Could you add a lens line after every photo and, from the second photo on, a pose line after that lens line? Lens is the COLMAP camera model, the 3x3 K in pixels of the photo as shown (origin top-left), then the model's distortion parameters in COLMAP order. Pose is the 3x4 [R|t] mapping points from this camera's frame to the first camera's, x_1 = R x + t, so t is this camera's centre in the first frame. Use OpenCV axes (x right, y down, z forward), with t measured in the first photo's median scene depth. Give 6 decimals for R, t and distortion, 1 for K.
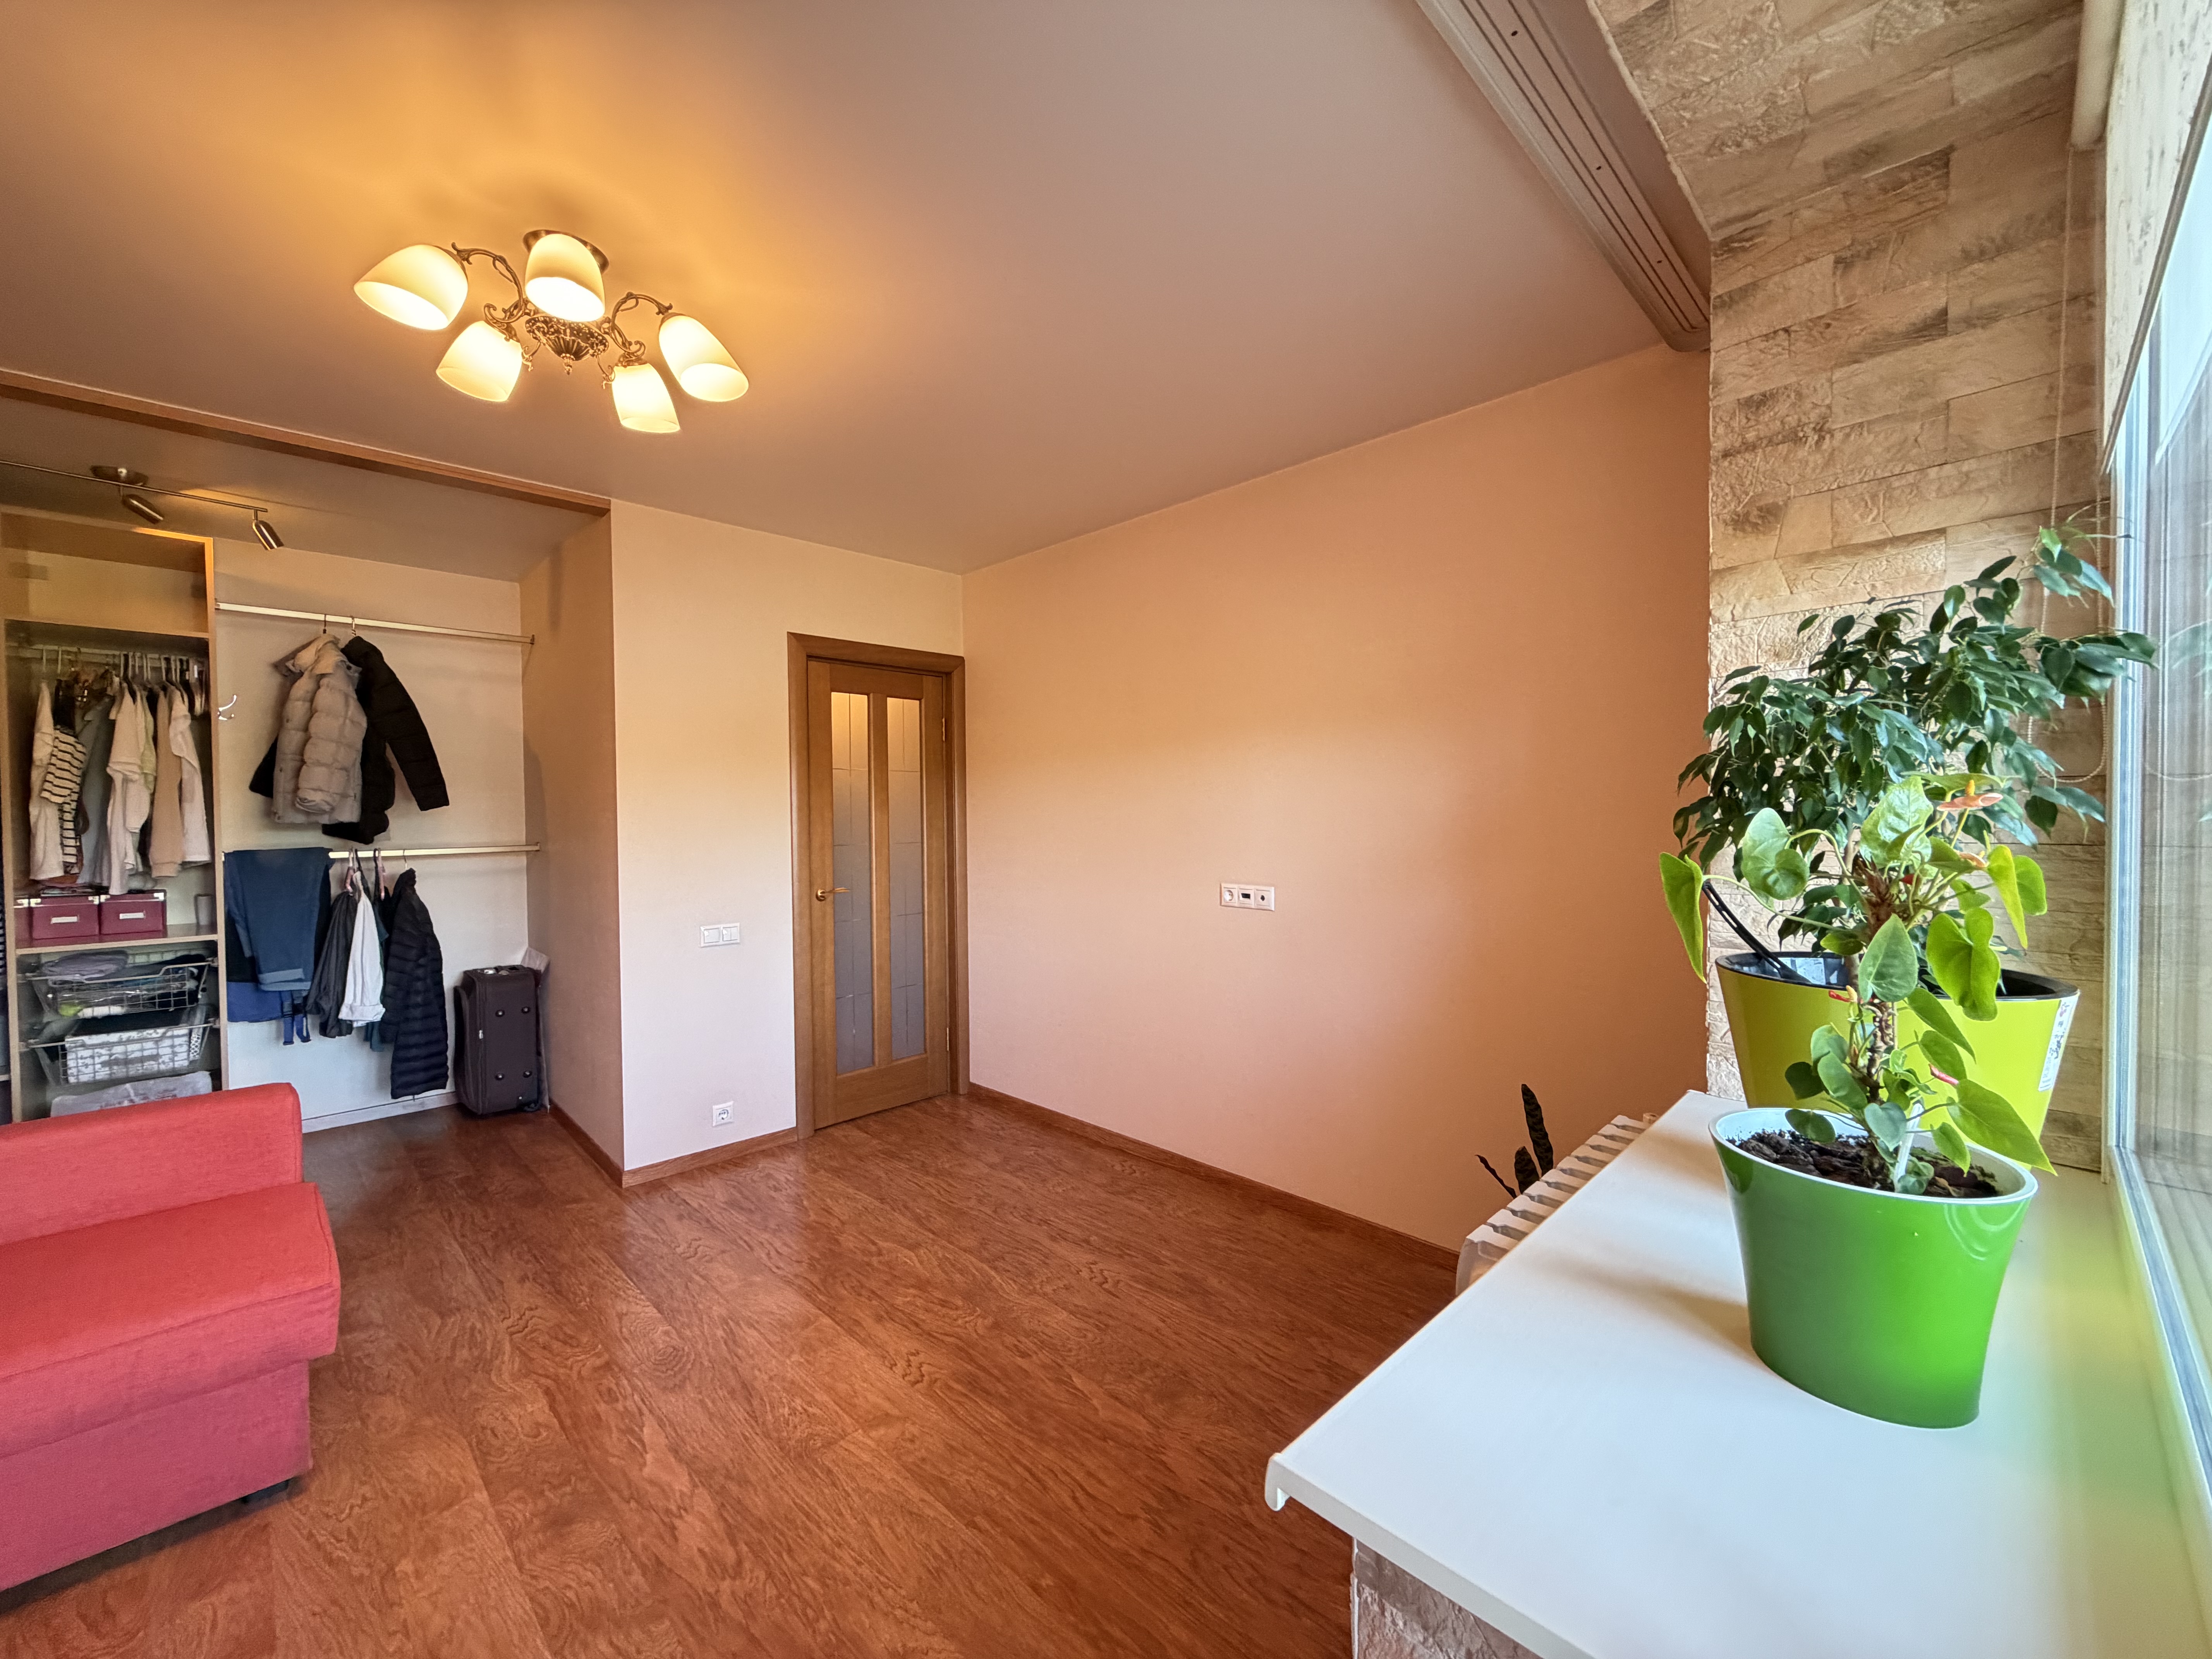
lens RADIAL K [[878.5, 0, 1098.5], [0, 878.5, 830.4], [0, 0, 1]] dist [-0.000506, -0.000018]
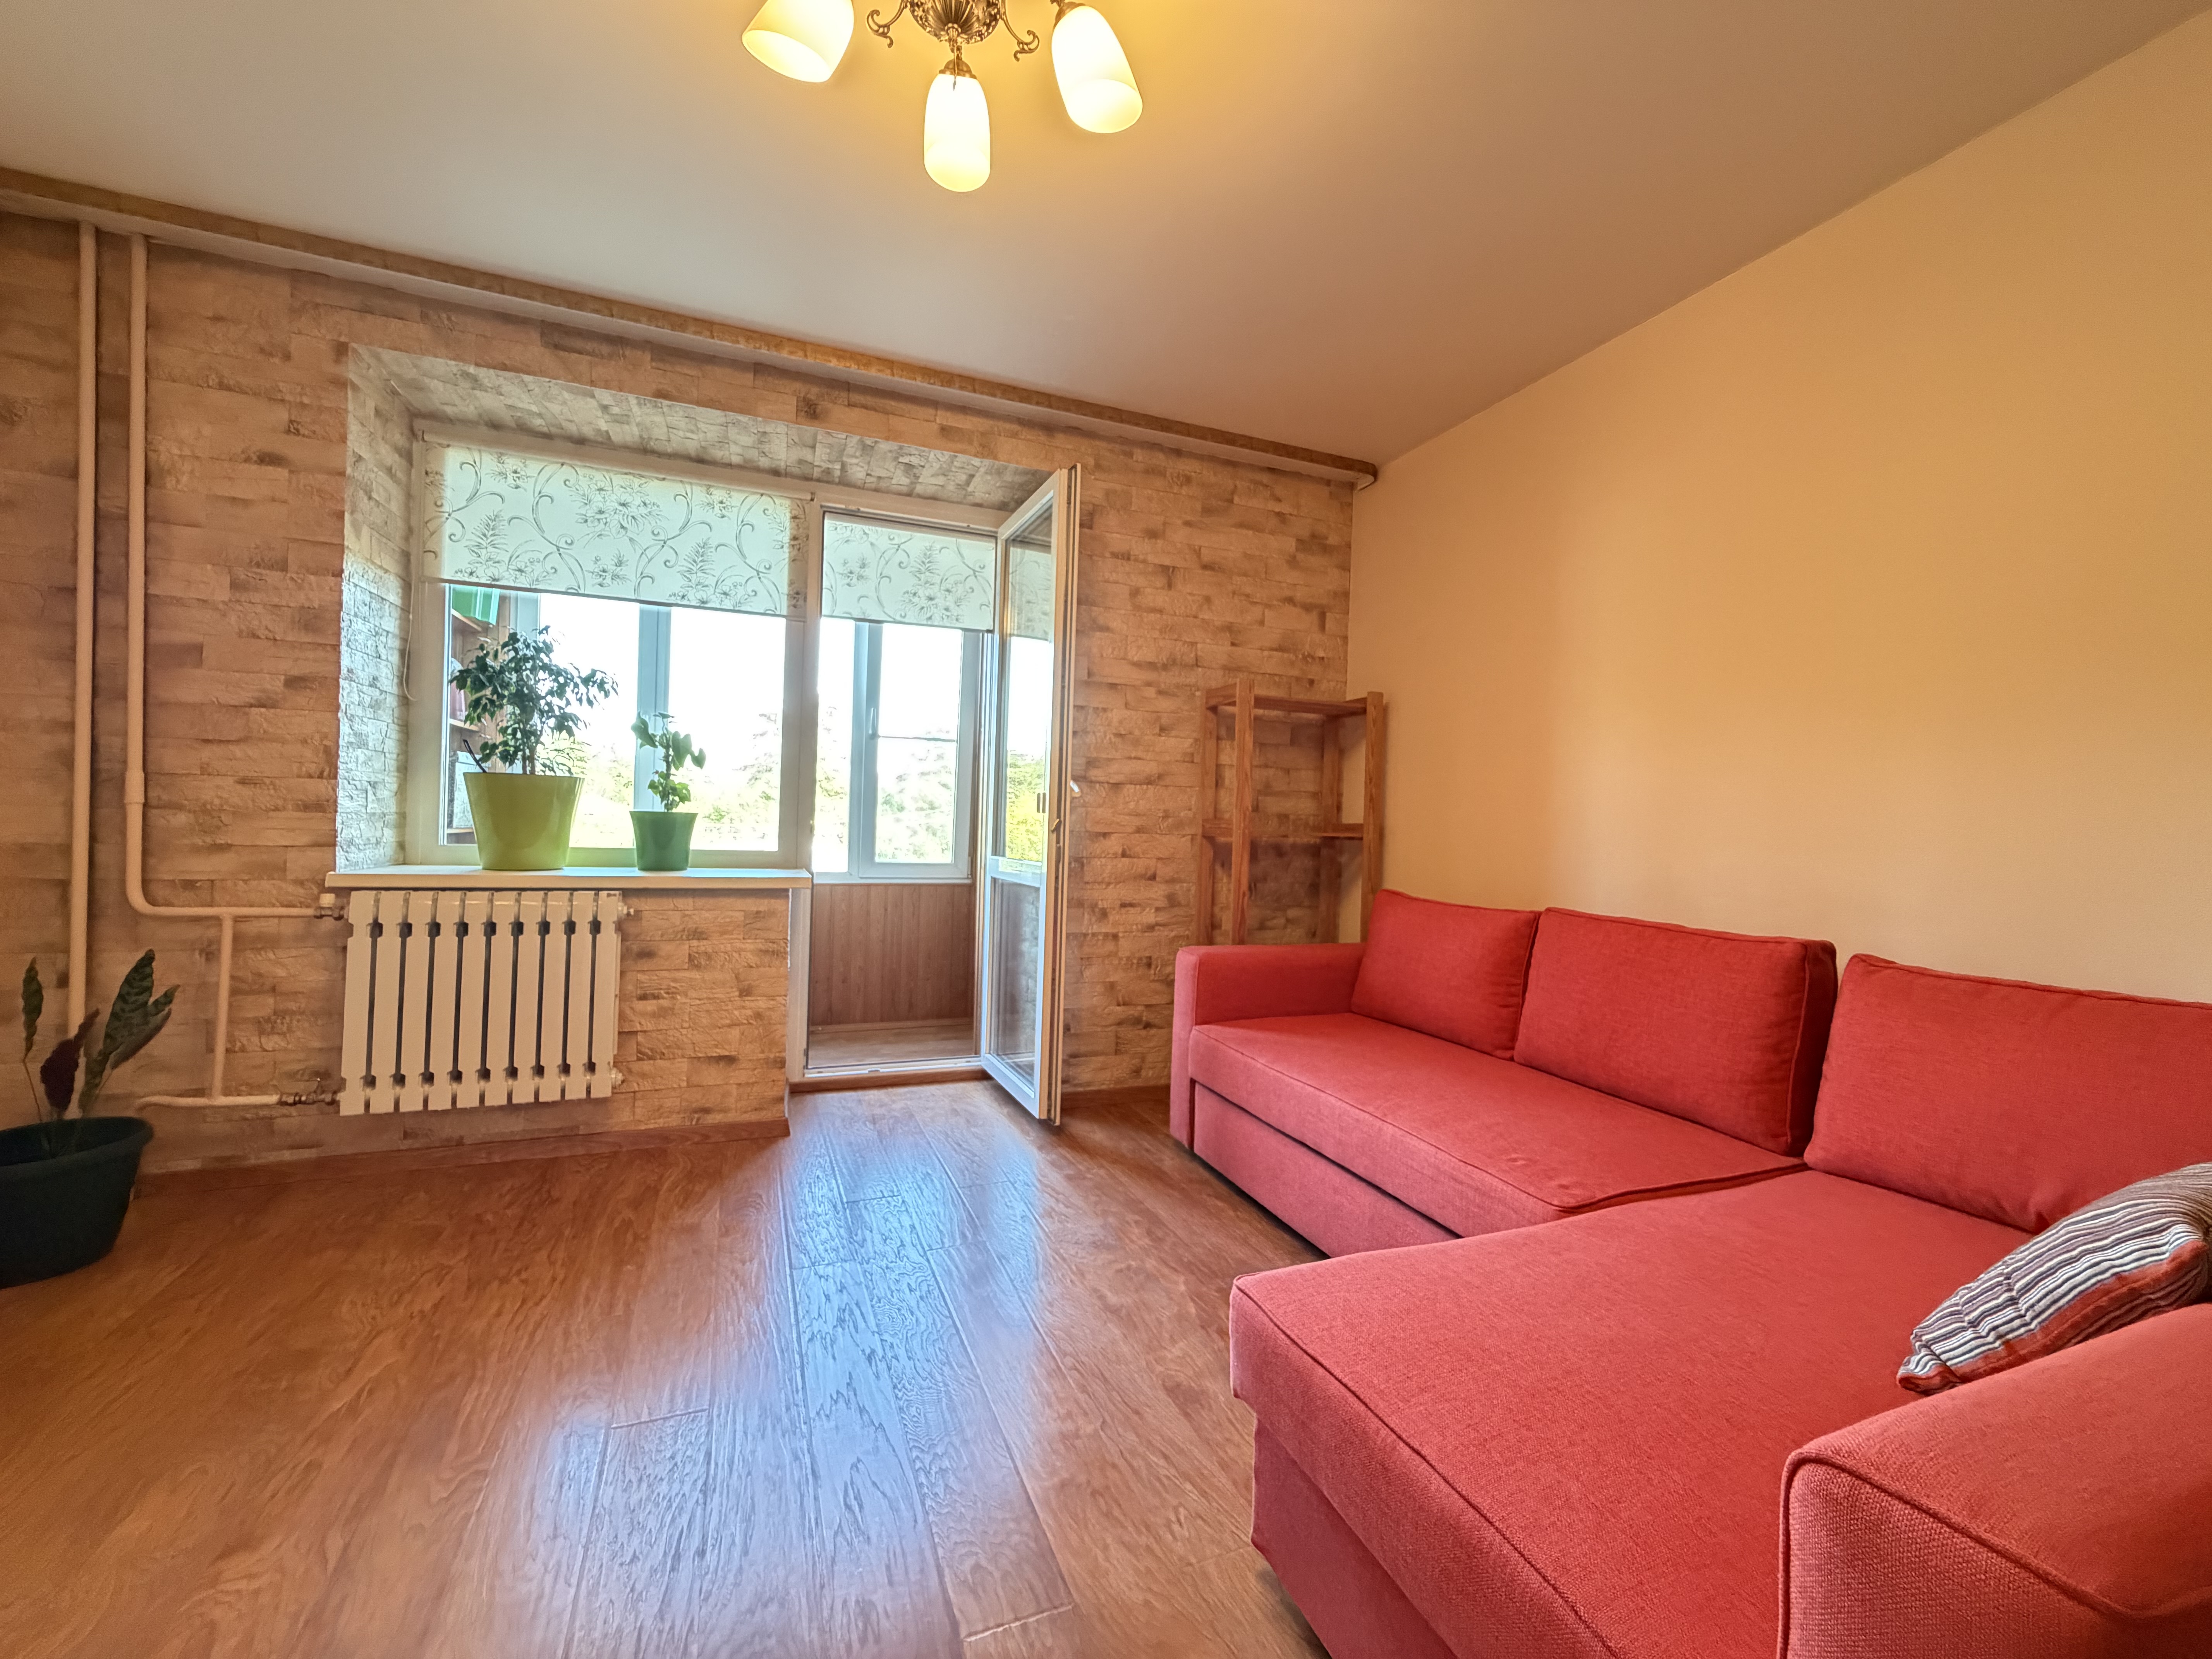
lens RADIAL K [[878.5, 0, 1105.4], [0, 878.5, 830.0], [0, 0, 1]] dist [-0.000506, -0.000018]
pose [[-0.923375, -0.021926, 0.383273, -1.218259], [-0.013318, 0.999596, 0.025097, 0.168004], [-0.383668, 0.018070, -0.923294, 1.959786]]
